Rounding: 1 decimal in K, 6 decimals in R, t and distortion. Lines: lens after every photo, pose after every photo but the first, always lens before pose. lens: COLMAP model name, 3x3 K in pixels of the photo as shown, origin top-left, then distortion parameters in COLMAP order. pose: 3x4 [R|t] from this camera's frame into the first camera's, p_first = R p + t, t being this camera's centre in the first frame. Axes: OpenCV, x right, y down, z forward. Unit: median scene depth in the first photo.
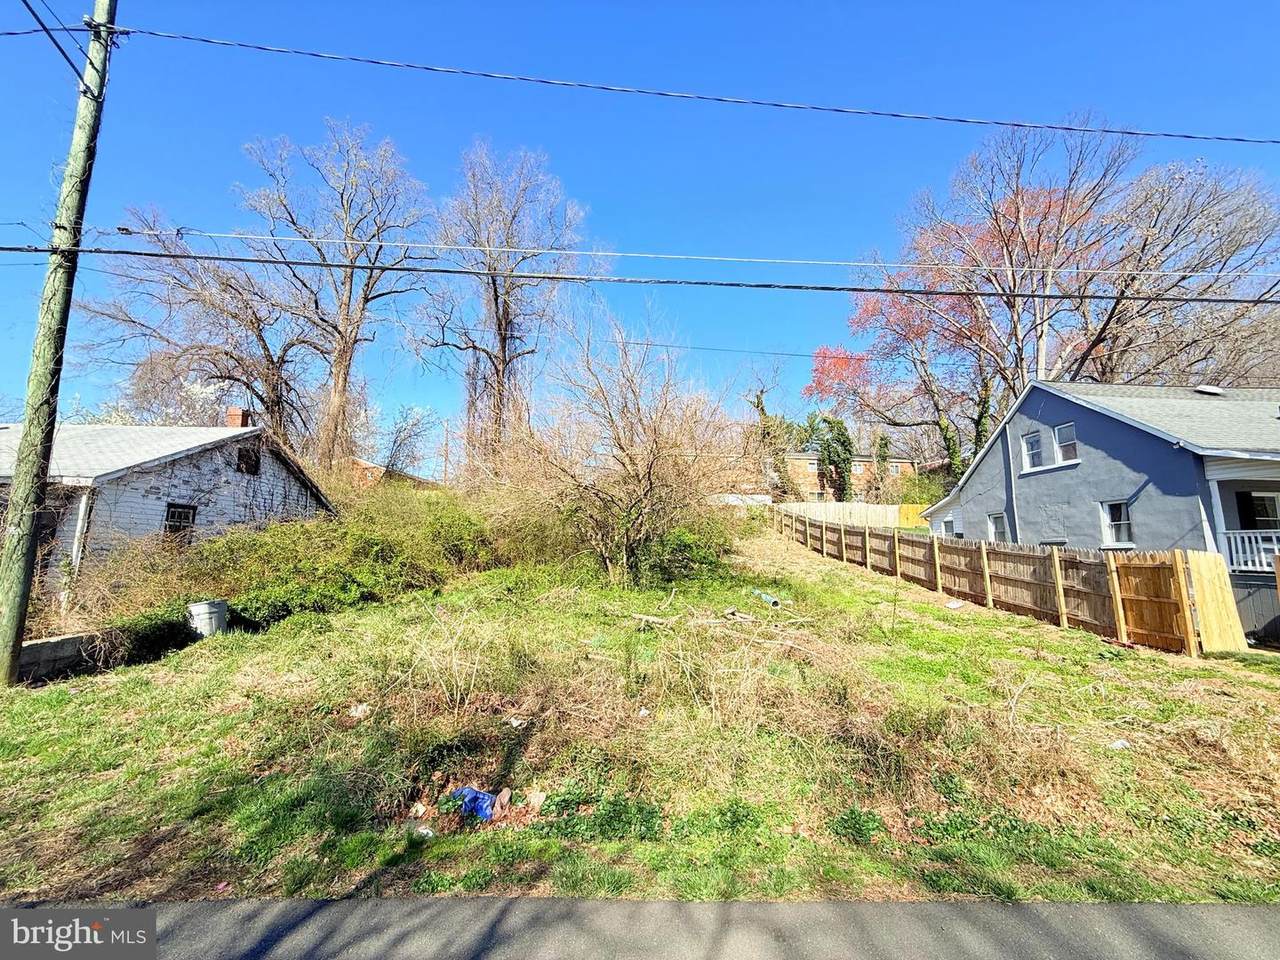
lens RADIAL K [[507.3, 0, 636.8], [0, 507.3, 479.6], [0, 0, 1]] dist [0.000028, 0.000064]
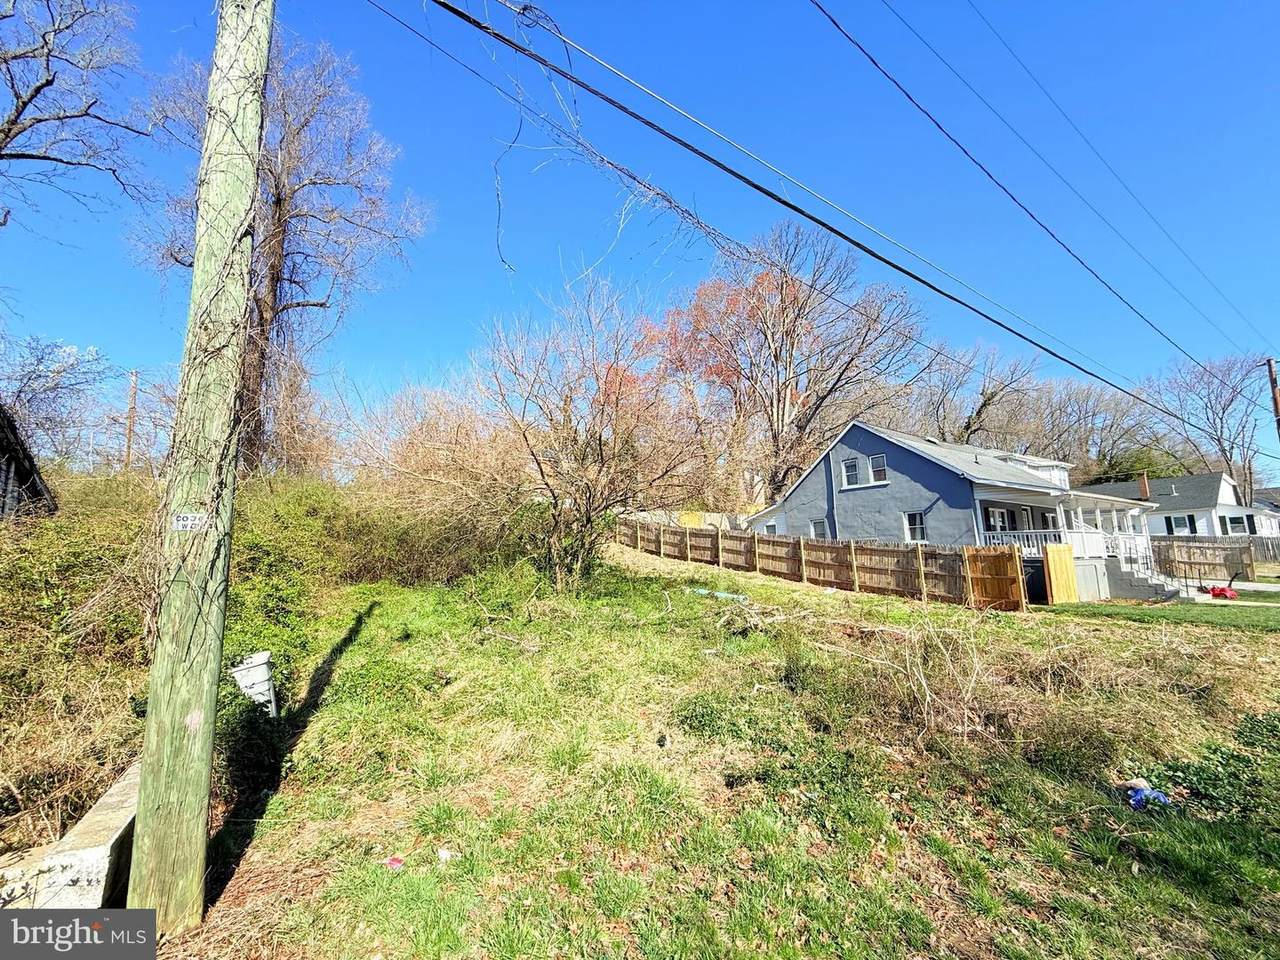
lens RADIAL K [[507.3, 0, 636.8], [0, 507.3, 479.6], [0, 0, 1]] dist [0.000028, 0.000064]
pose [[0.847013, 0.054724, 0.528748, -0.435696], [-0.050273, 0.998475, -0.022806, 0.021852], [-0.529190, -0.007265, 0.848472, 0.178549]]
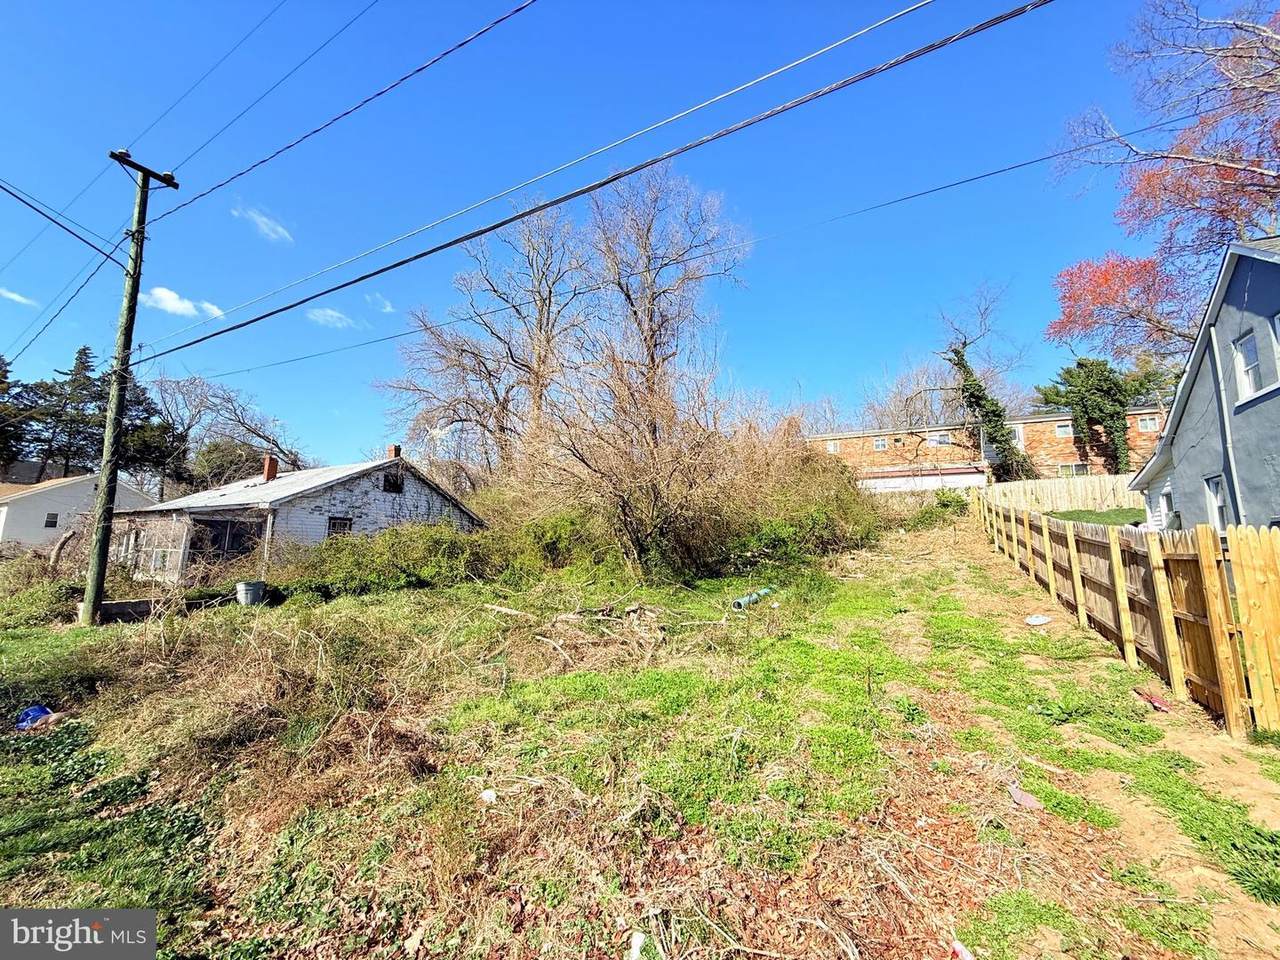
lens RADIAL K [[507.3, 0, 636.8], [0, 507.3, 479.6], [0, 0, 1]] dist [0.000028, 0.000064]
pose [[0.864088, -0.078606, -0.497165, 0.489988], [0.079115, 0.996663, -0.020075, 0.033647], [0.497084, -0.021987, 0.867424, 0.156691]]
